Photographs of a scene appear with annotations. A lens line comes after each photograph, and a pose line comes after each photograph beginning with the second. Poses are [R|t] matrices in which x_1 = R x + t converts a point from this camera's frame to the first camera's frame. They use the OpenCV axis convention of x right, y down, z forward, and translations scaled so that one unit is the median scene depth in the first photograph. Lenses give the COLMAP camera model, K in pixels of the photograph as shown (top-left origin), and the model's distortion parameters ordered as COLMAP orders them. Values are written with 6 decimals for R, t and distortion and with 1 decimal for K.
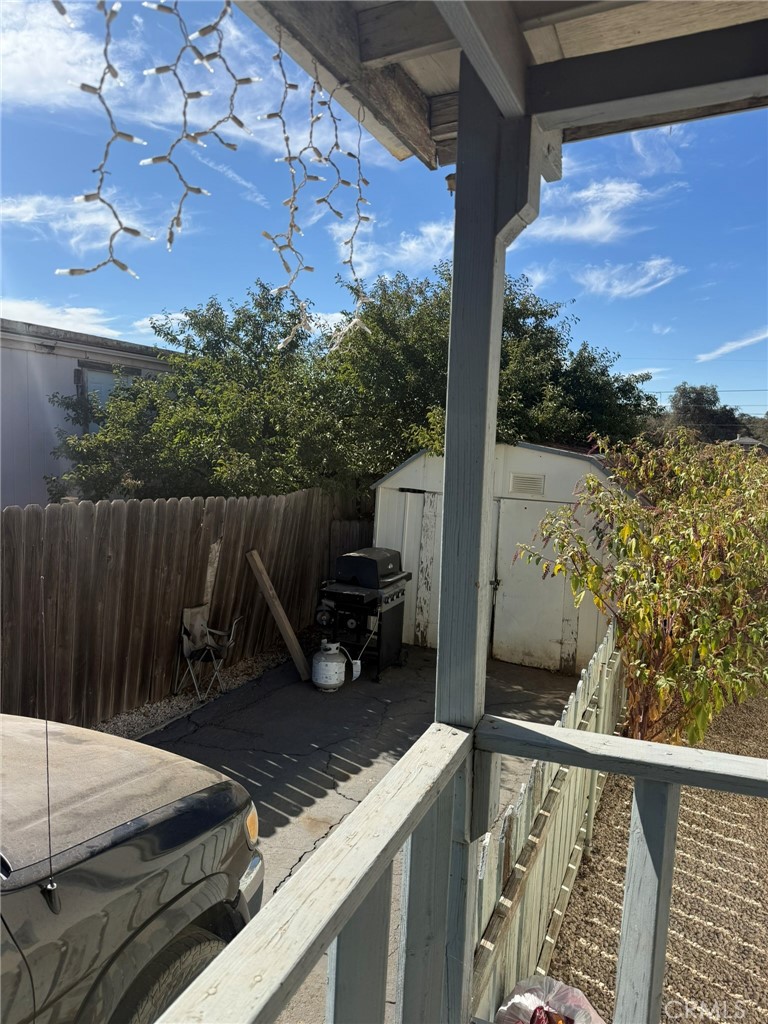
lens RADIAL K [[728.1, 0, 377.0], [0, 728.1, 514.8], [0, 0, 1]] dist [0.044096, -0.001648]
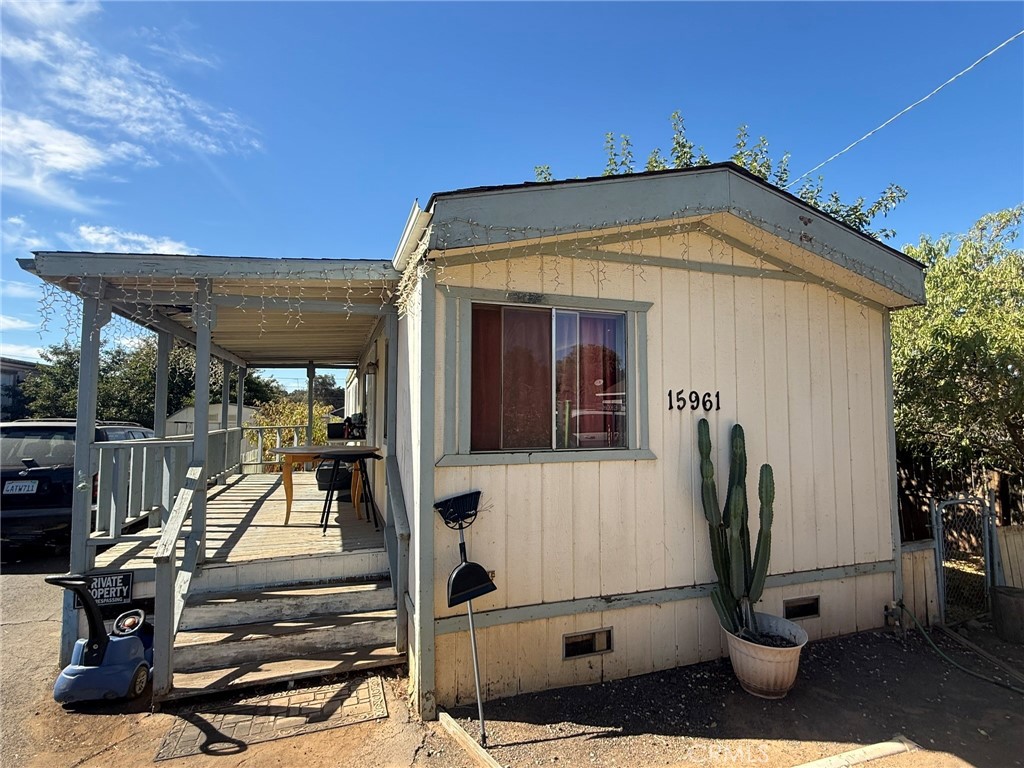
lens RADIAL K [[511.7, 0, 511.9], [0, 511.7, 384.2], [0, 0, 1]] dist [-0.003671, 0.000773]
pose [[0.731839, 0.010878, 0.681391, -0.359710], [0.091398, 0.989273, -0.113958, 0.158542], [-0.675321, 0.145676, 0.722994, -1.223875]]
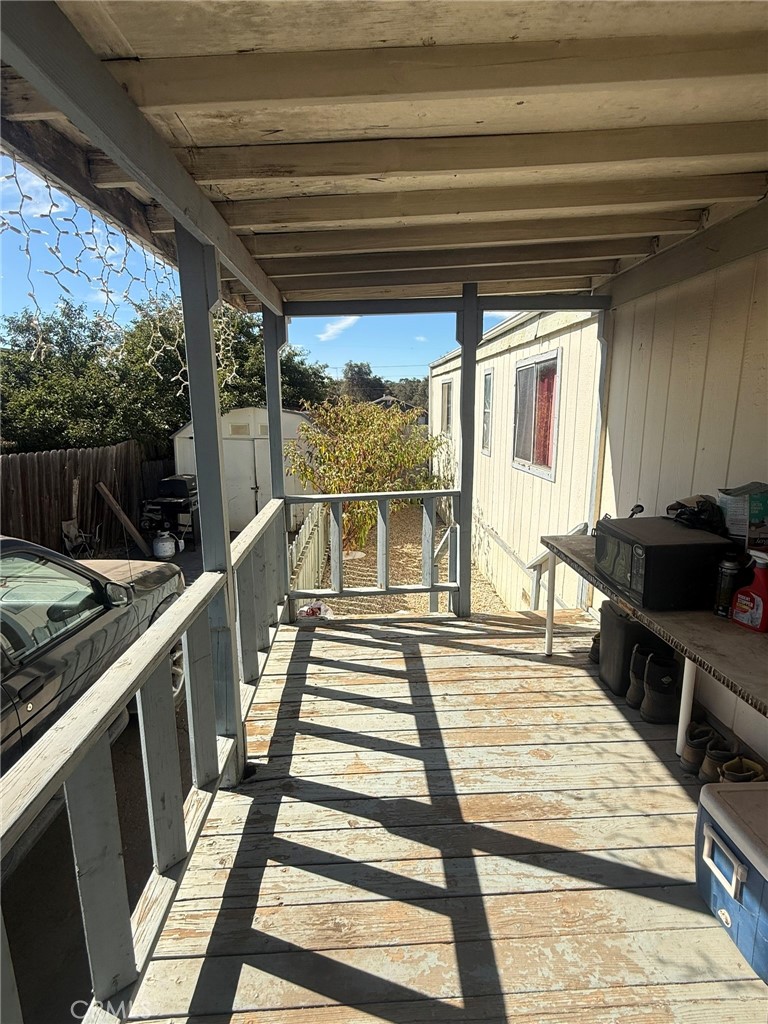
lens RADIAL K [[511.7, 0, 384.8], [0, 511.7, 516.7], [0, 0, 1]] dist [-0.003671, 0.000773]
pose [[0.898979, -0.127339, 0.419072, -0.087667], [0.076204, 0.987684, 0.136647, 0.017967], [-0.431311, -0.090908, 0.897611, -0.256296]]
